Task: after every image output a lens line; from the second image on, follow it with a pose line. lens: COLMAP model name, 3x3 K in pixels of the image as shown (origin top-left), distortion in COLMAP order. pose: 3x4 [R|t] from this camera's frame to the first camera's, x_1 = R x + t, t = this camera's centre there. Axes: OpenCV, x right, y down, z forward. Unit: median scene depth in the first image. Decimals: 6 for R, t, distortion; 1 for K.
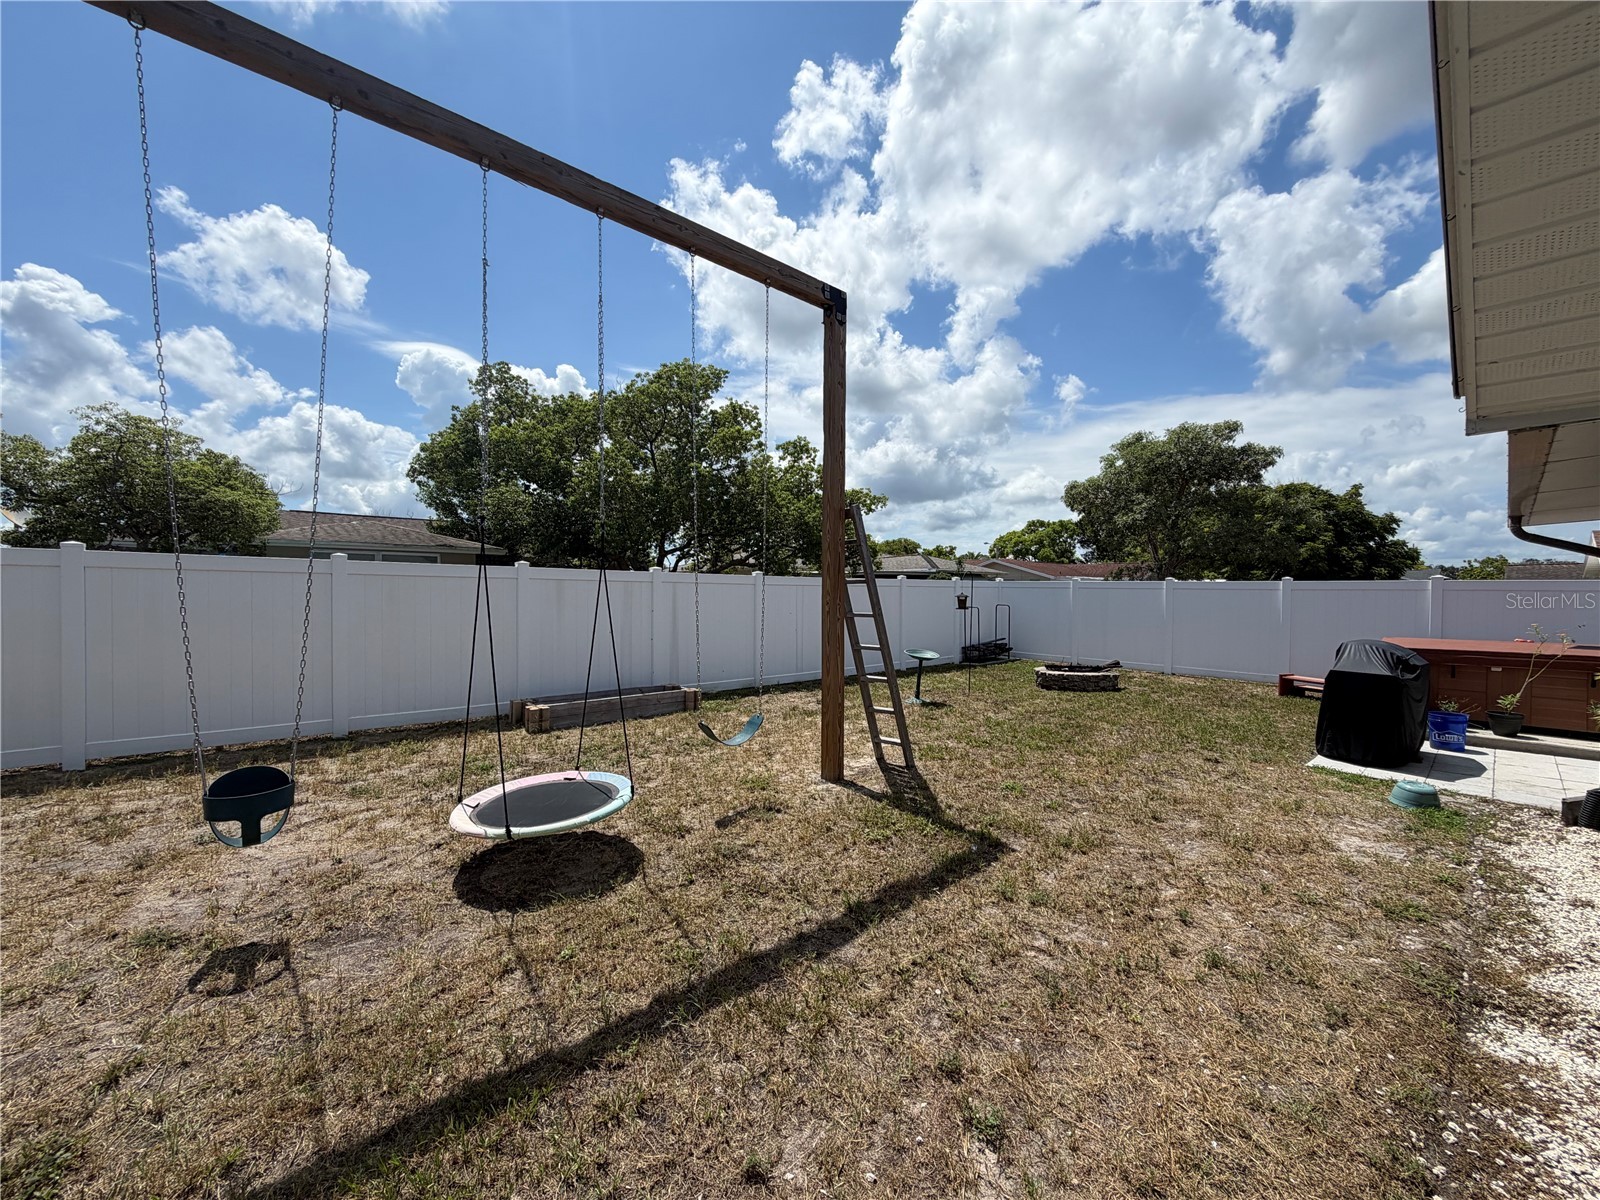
lens RADIAL K [[635.6, 0, 799.3], [0, 635.6, 596.4], [0, 0, 1]] dist [-0.001026, 0.000059]
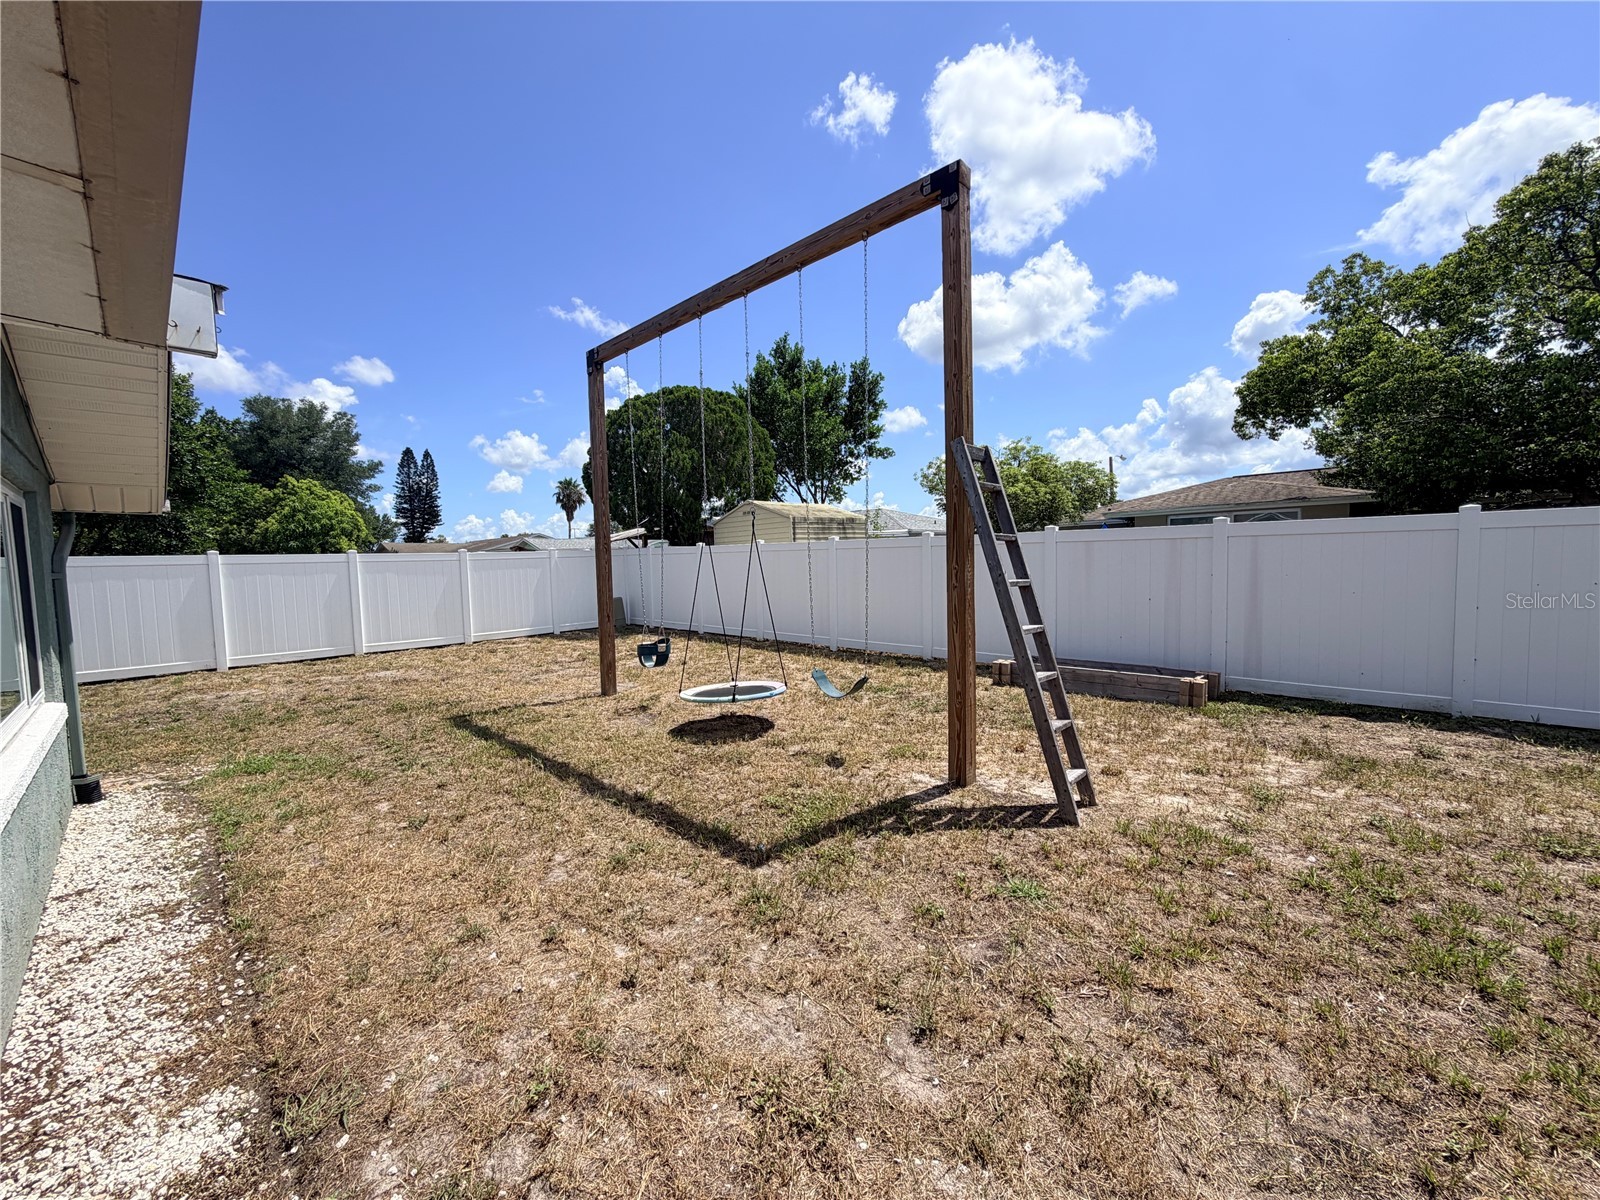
lens RADIAL K [[636.7, 0, 795.3], [0, 636.7, 601.9], [0, 0, 1]] dist [-0.000712, 0.000203]
pose [[0.066886, 0.053739, -0.996312, 0.936512], [0.016882, 0.998345, 0.054982, 0.006200], [0.997618, -0.020498, 0.065868, 0.819528]]
